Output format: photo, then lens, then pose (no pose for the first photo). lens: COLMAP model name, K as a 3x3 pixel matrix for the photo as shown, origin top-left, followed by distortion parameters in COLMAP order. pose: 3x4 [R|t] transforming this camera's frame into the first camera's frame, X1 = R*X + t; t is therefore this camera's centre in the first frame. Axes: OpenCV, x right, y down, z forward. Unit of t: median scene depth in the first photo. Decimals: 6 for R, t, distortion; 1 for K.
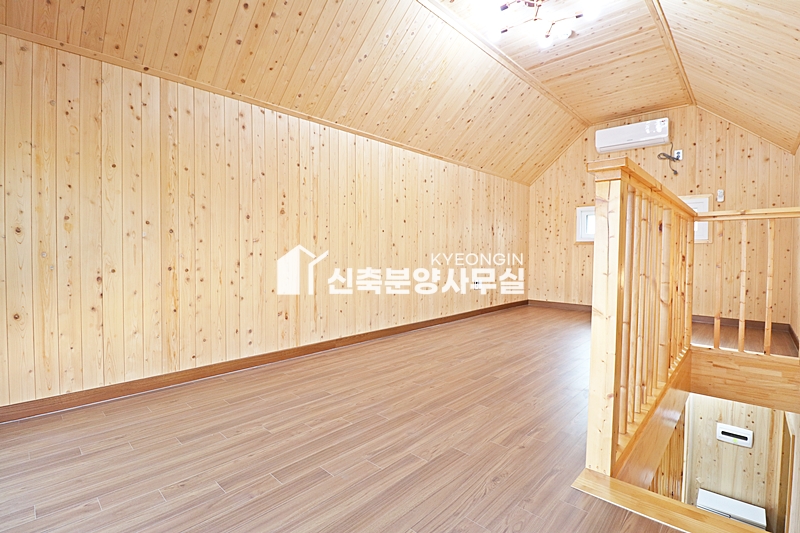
lens RADIAL K [[373.5, 0, 394.1], [0, 373.5, 256.3], [0, 0, 1]] dist [-0.025493, -0.000699]
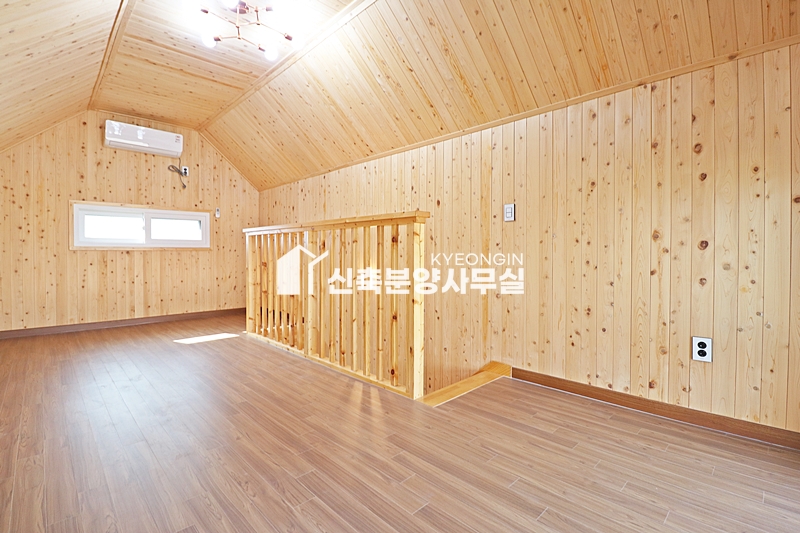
lens RADIAL K [[373.7, 0, 403.0], [0, 373.7, 258.1], [0, 0, 1]] dist [-0.000882, -0.000439]
pose [[0.026853, -0.018687, 0.999465, -0.373356], [0.008986, 0.999789, 0.018451, -0.028173], [-0.999599, 0.008486, 0.027016, 0.331951]]
